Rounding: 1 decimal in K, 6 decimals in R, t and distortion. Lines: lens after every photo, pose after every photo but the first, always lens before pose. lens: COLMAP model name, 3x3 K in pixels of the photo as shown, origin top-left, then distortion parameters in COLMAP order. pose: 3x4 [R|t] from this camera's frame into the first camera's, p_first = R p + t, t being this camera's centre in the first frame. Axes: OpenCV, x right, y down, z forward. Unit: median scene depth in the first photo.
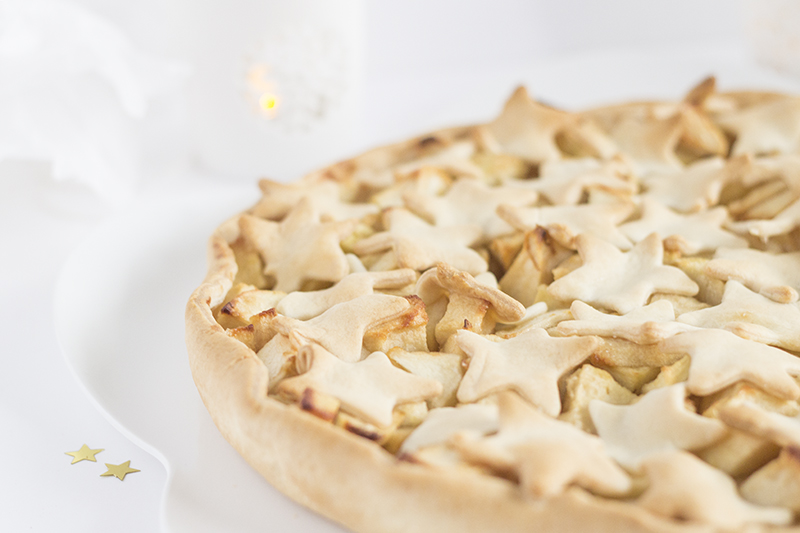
lens RADIAL K [[1885.6, 0, 399.6], [0, 1885.6, 266.5], [0, 0, 1]] dist [-0.024650, 0.000000]
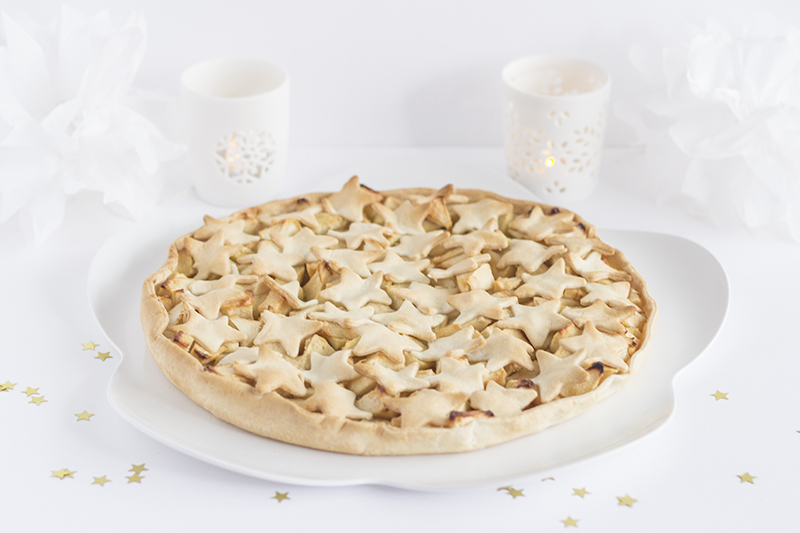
lens RADIAL K [[1885.6, 0, 400.3], [0, 1885.6, 266.1], [0, 0, 1]] dist [-0.024650, 0.000000]
pose [[0.984715, 0.117259, -0.128790, 0.426472], [-0.107708, 0.991055, 0.078799, -0.188874], [0.136878, -0.063723, 0.988536, -1.015539]]
